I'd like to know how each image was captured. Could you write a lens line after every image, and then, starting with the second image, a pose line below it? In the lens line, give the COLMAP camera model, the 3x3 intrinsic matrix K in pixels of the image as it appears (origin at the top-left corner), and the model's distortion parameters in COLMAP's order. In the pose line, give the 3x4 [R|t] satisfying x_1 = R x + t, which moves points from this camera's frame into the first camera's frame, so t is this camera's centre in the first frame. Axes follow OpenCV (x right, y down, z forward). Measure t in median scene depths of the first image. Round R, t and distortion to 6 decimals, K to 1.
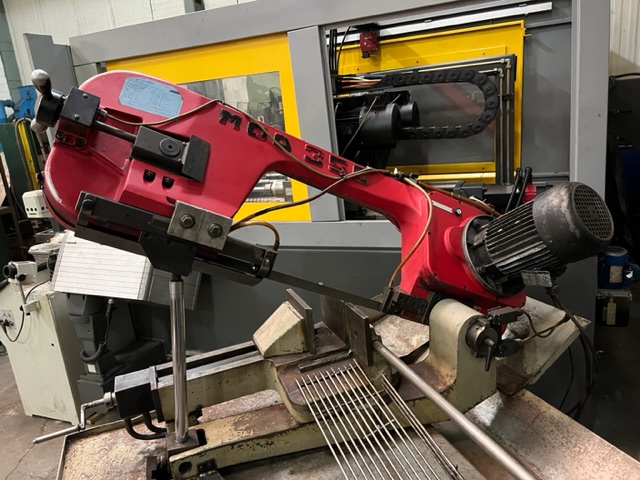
lens RADIAL K [[489.0, 0, 319.4], [0, 489.0, 247.0], [0, 0, 1]] dist [0.064974, -0.070843]
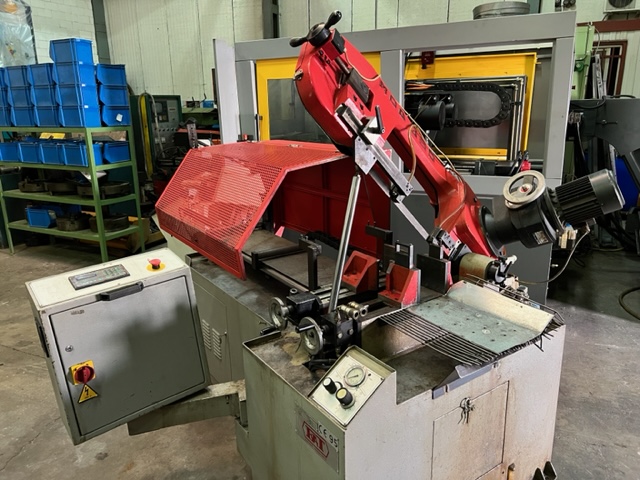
lens RADIAL K [[489.0, 0, 319.4], [0, 489.0, 247.0], [0, 0, 1]] dist [0.064974, -0.070843]
pose [[0.993391, 0.100819, -0.054854, -0.091066], [-0.100601, 0.994904, 0.006713, 0.175207], [0.055251, -0.001151, 0.998472, -0.517704]]
